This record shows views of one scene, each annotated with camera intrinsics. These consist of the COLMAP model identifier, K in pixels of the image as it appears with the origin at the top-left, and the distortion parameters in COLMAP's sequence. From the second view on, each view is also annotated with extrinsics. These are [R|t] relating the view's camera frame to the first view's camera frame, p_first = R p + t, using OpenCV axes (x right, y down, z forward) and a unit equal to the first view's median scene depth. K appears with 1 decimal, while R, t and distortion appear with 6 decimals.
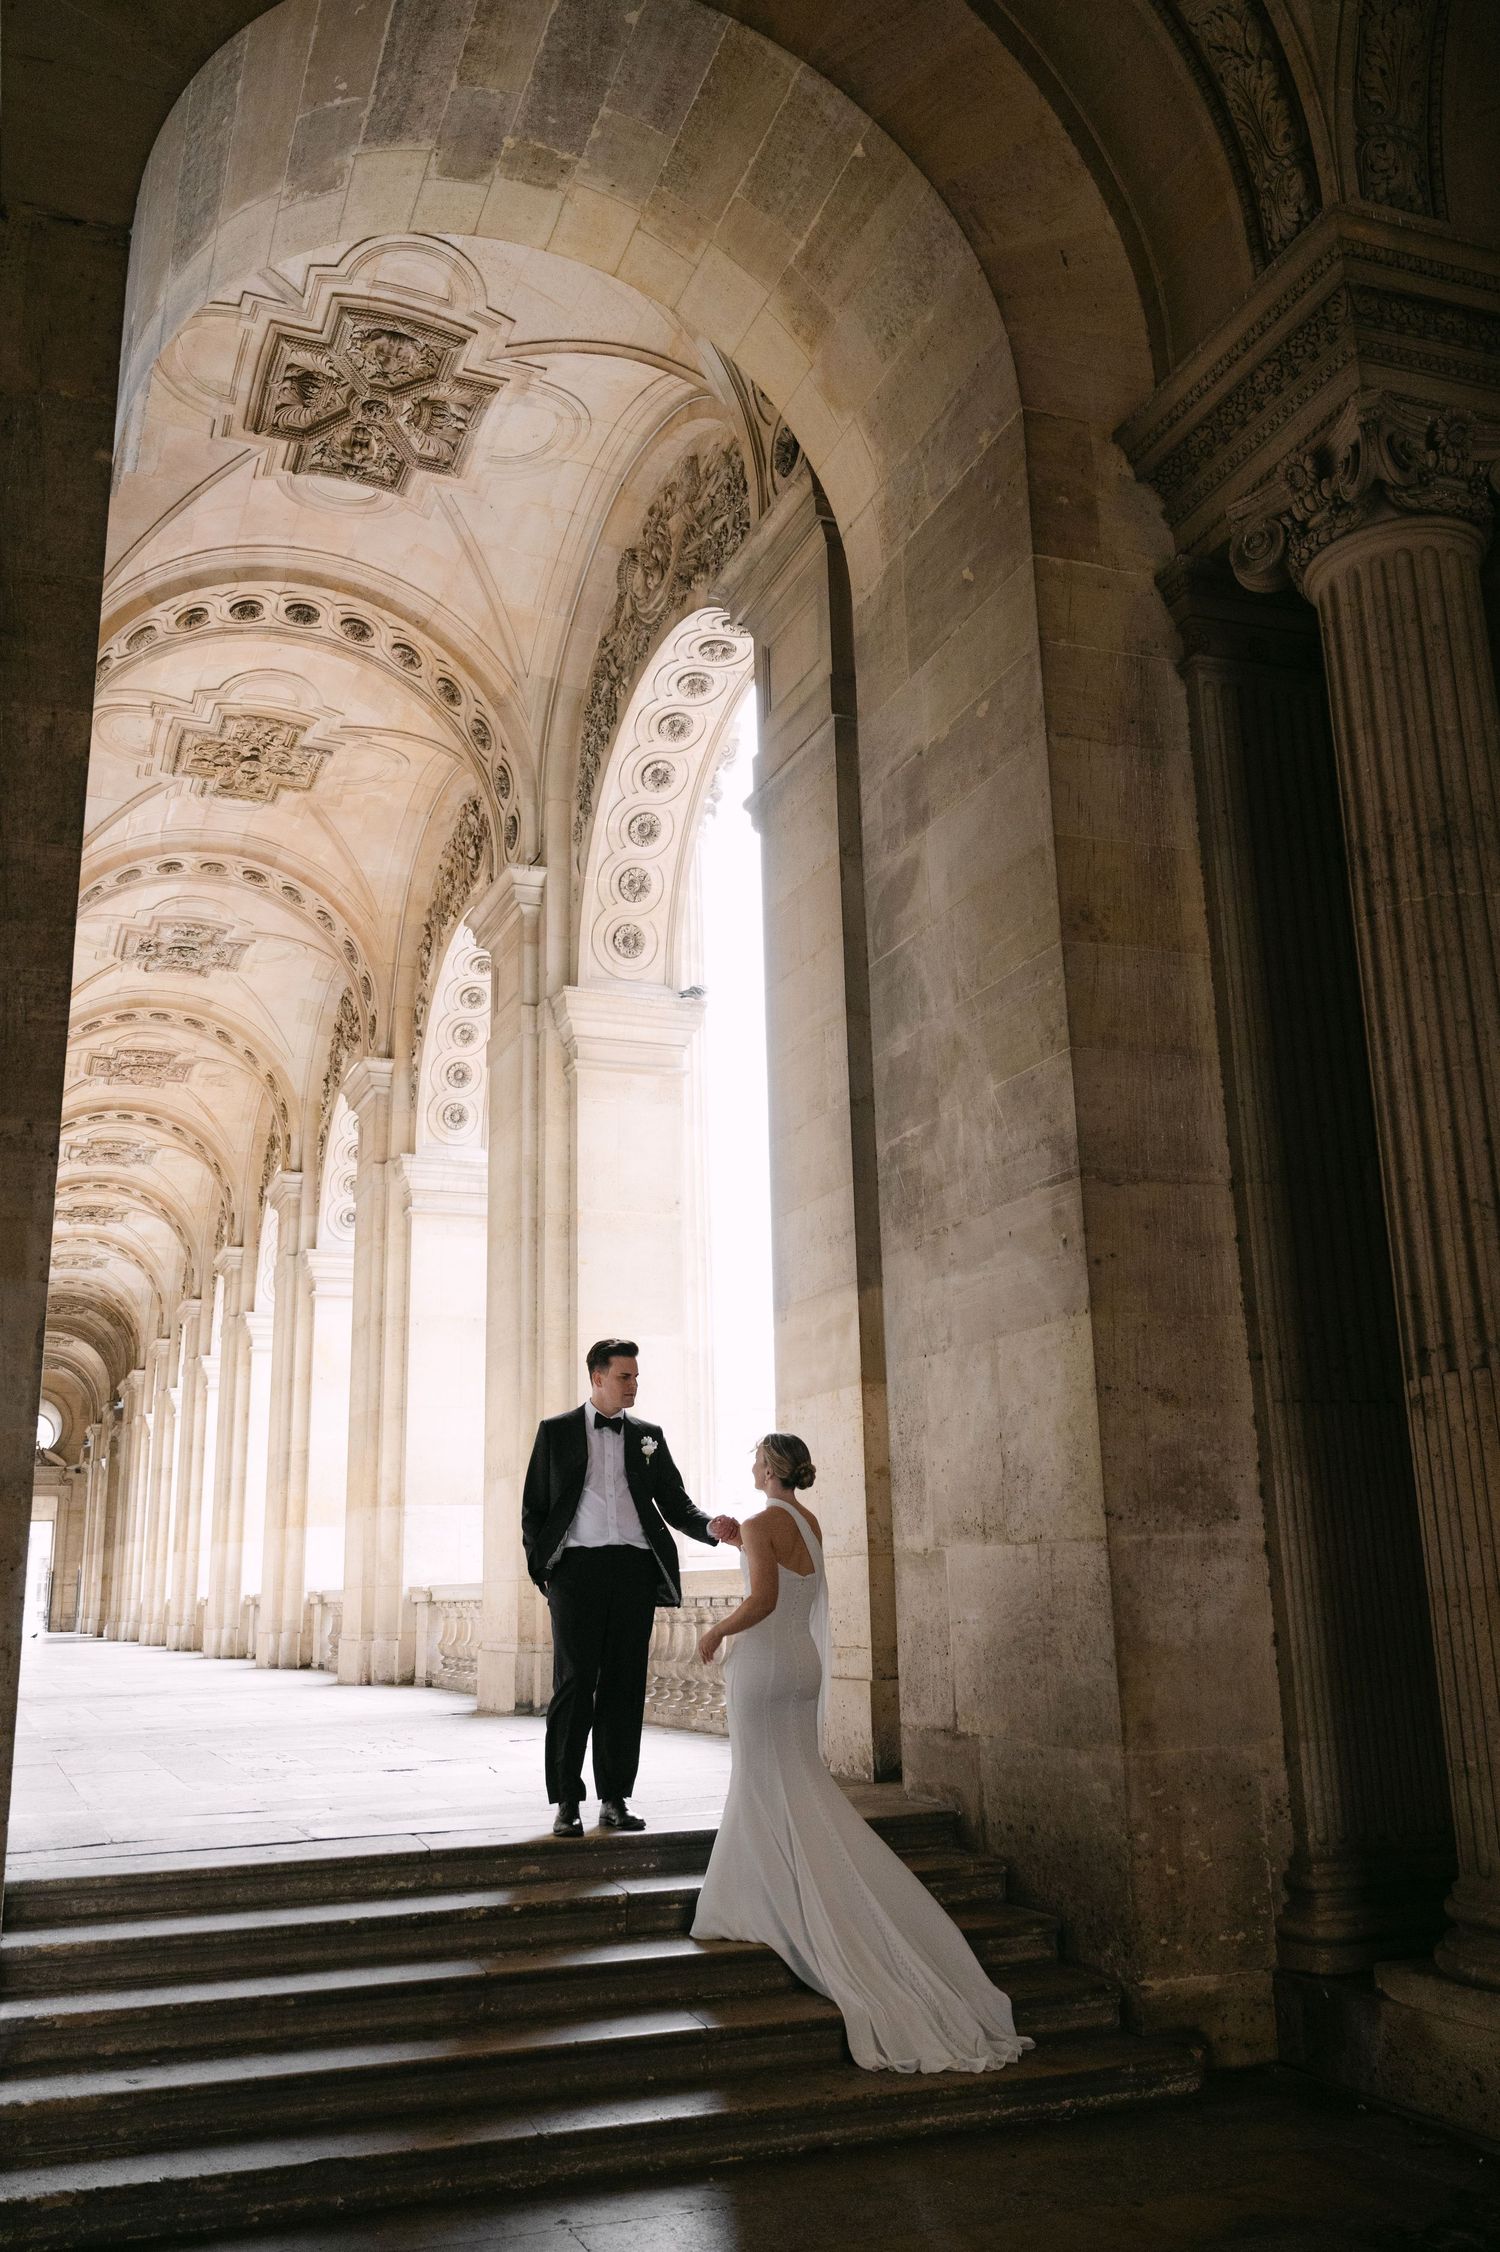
lens RADIAL K [[1764.2, 0, 757.8], [0, 1764.2, 1123.6], [0, 0, 1]] dist [-0.005910, 0.001743]
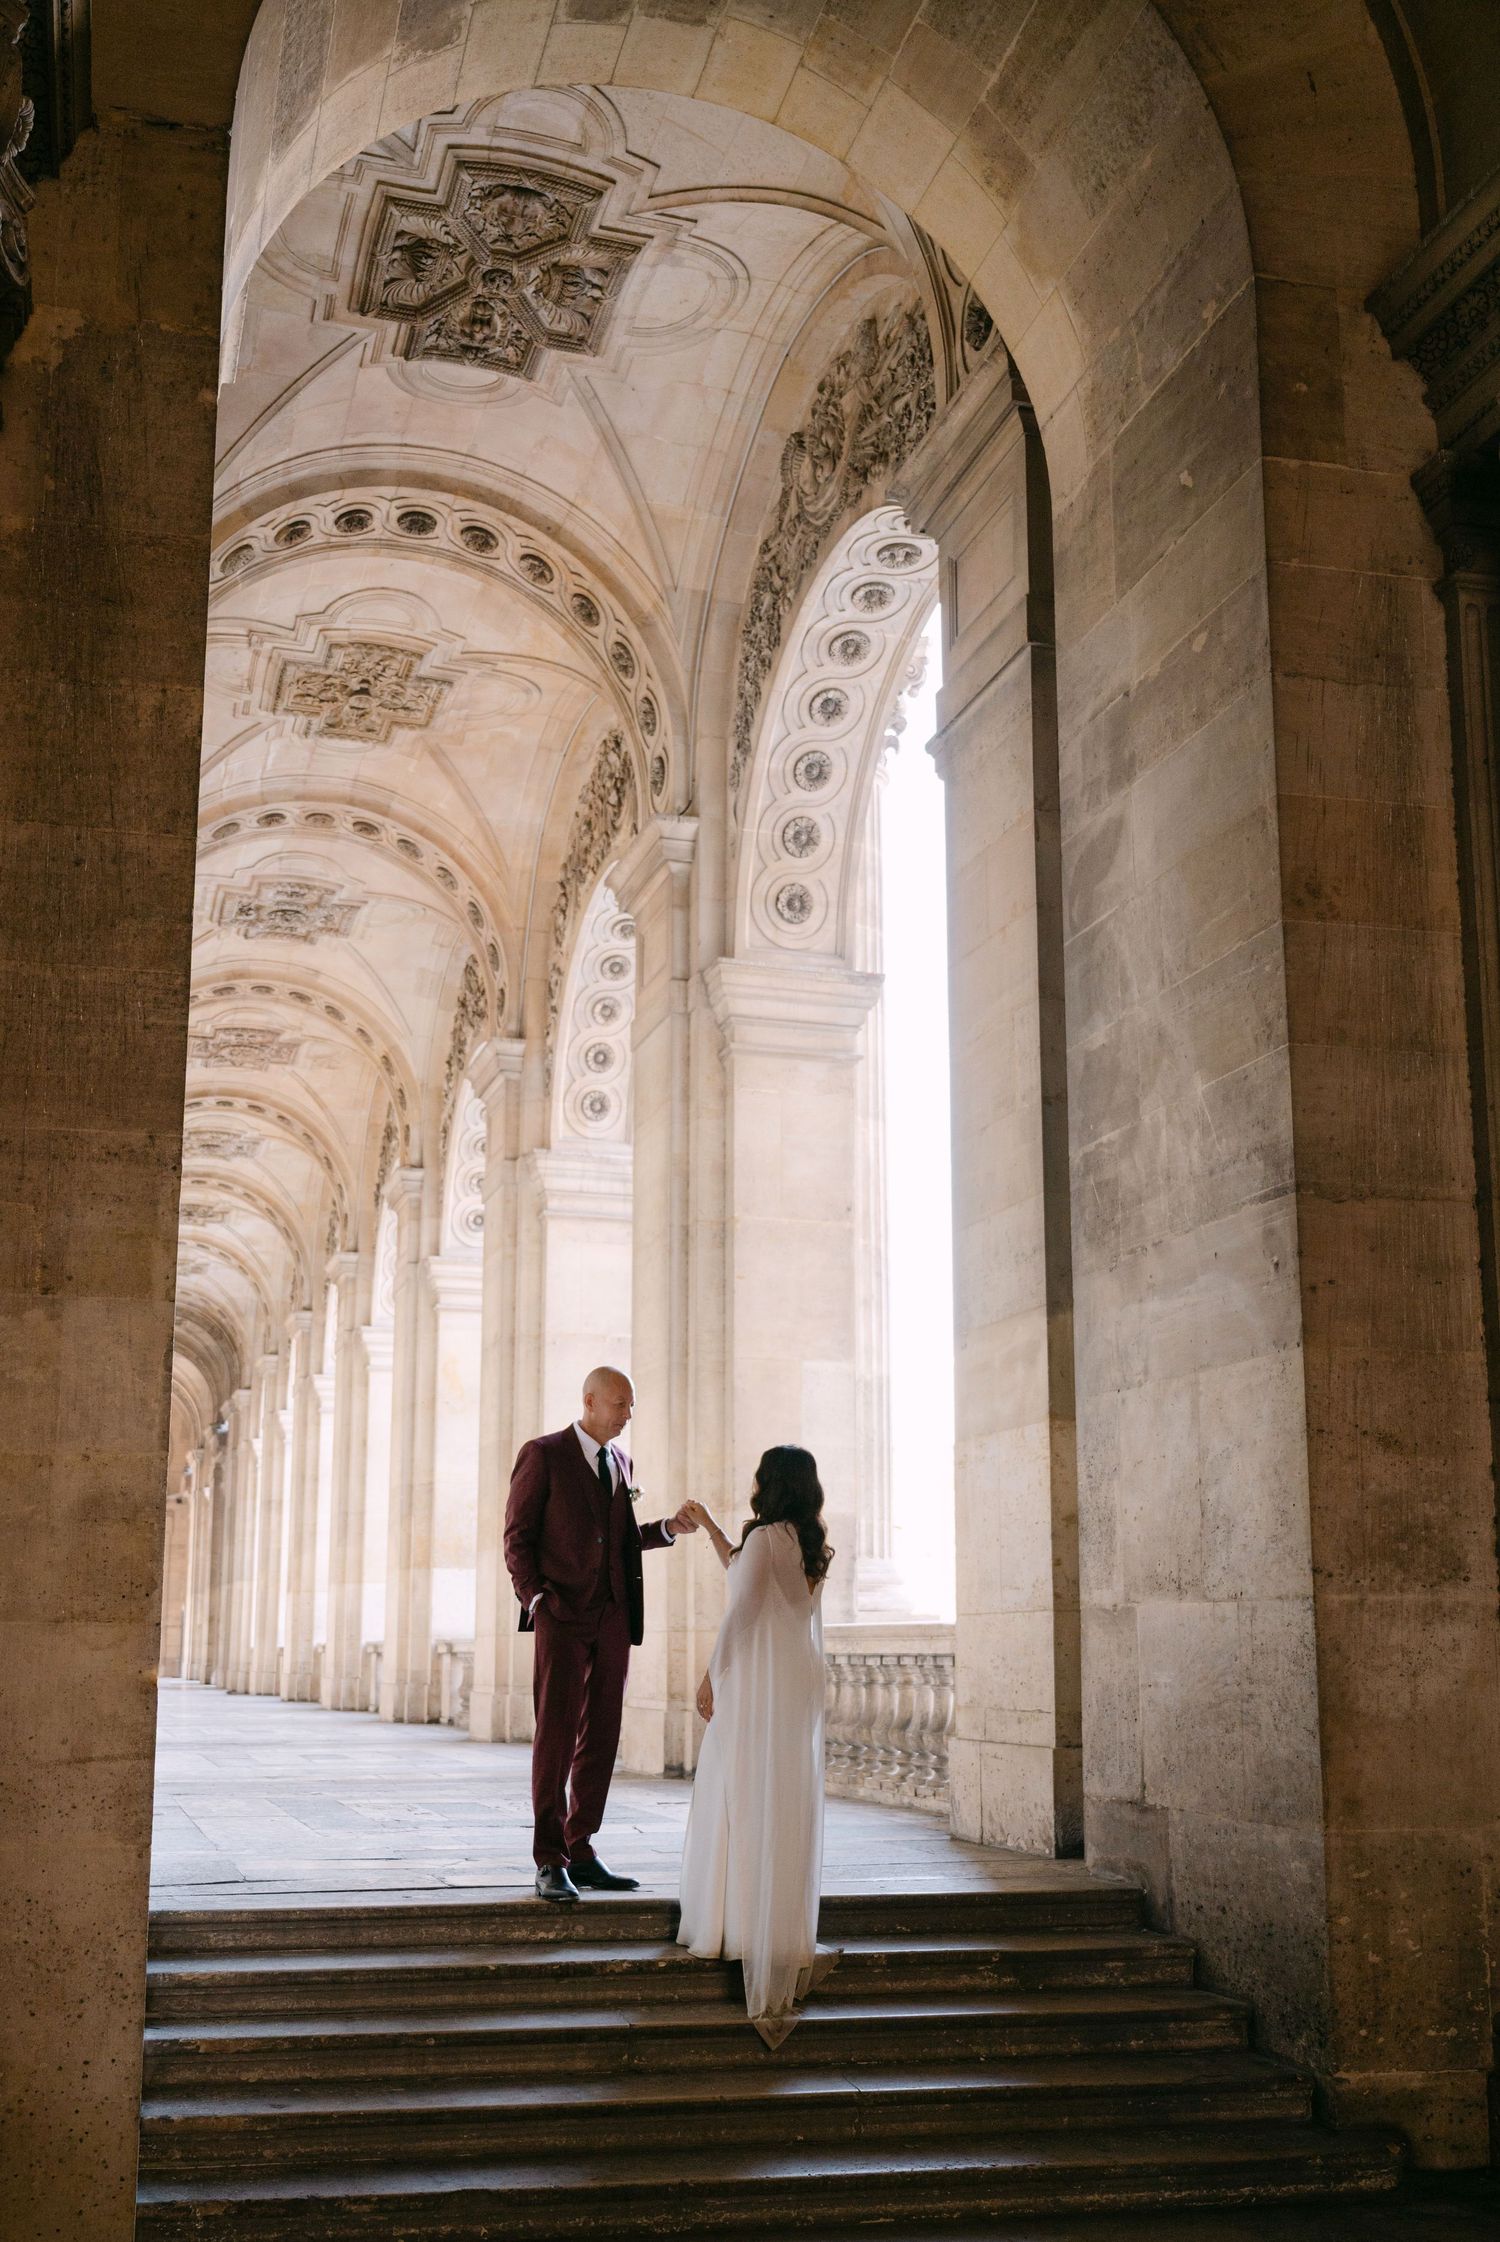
lens RADIAL K [[2103.0, 0, 693.3], [0, 2103.0, 1296.2], [0, 0, 1]] dist [-0.001670, 0.000000]
pose [[0.992316, 0.010200, -0.123309, 0.011632], [0.000962, 0.995930, 0.090123, -0.010359], [0.123726, -0.089549, 0.988268, -0.061315]]
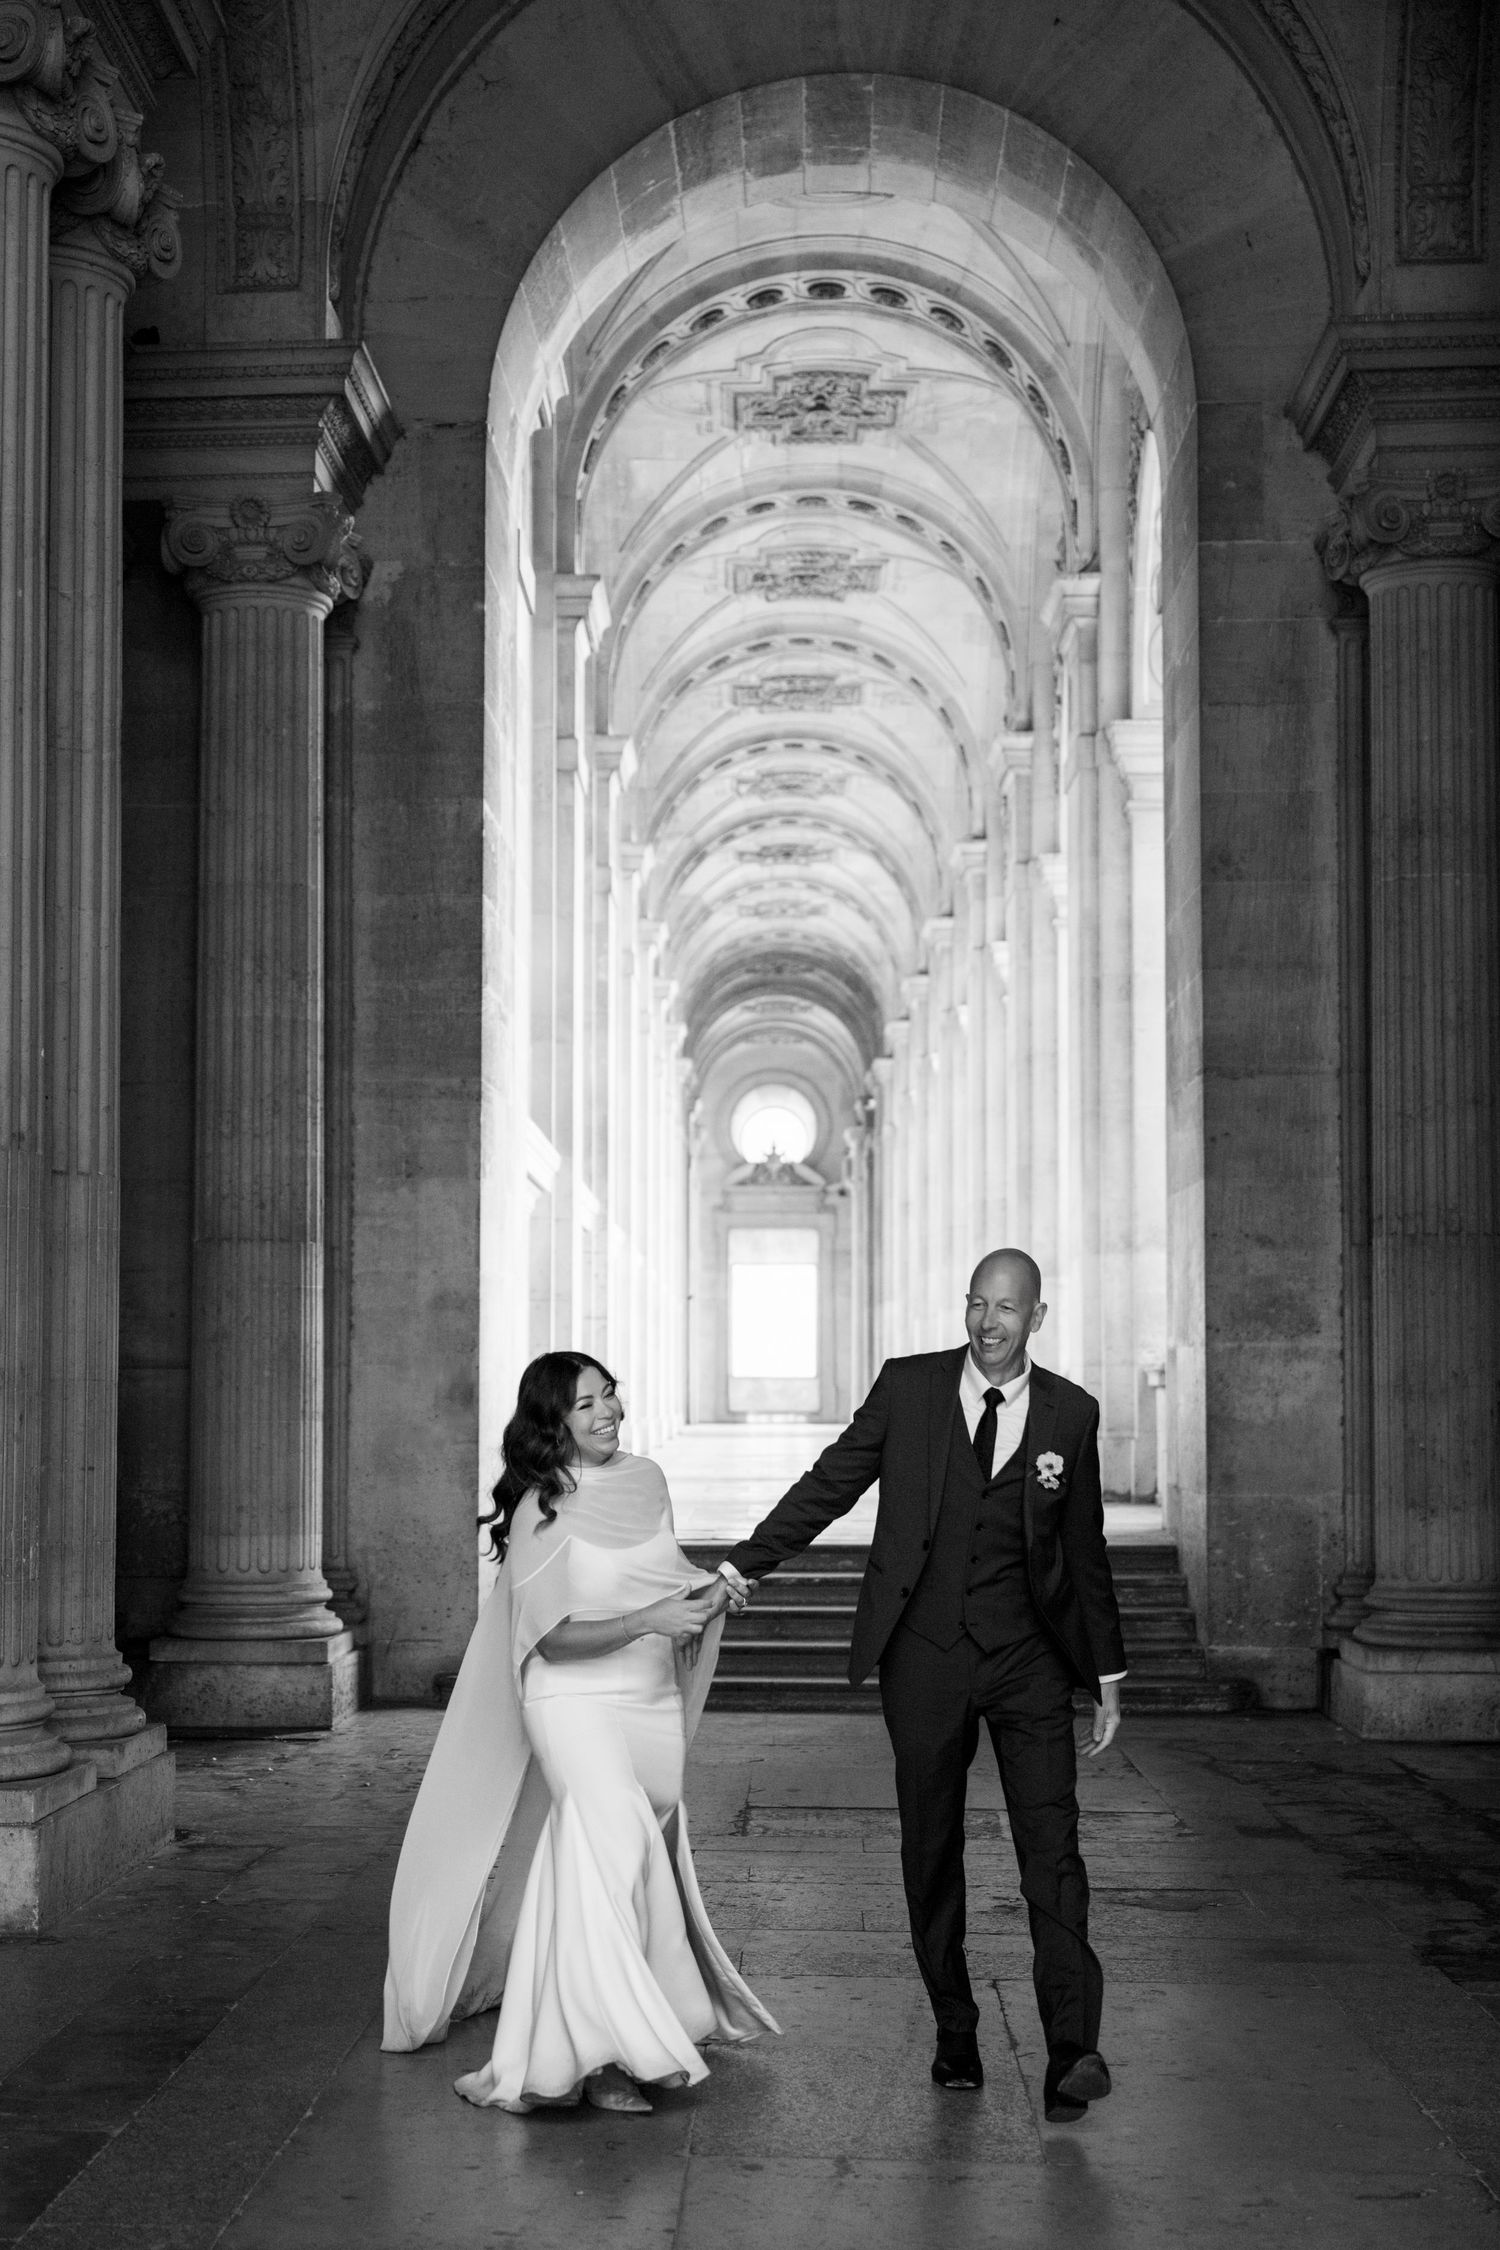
lens RADIAL K [[3194.9, 0, 758.7], [0, 3194.9, 1147.0], [0, 0, 1]] dist [0.025384, 0.000000]
pose [[0.917775, -0.003429, -0.397086, 0.651225], [0.076945, 0.982547, 0.169356, -0.272107], [0.389575, -0.185985, 0.902021, -1.008700]]
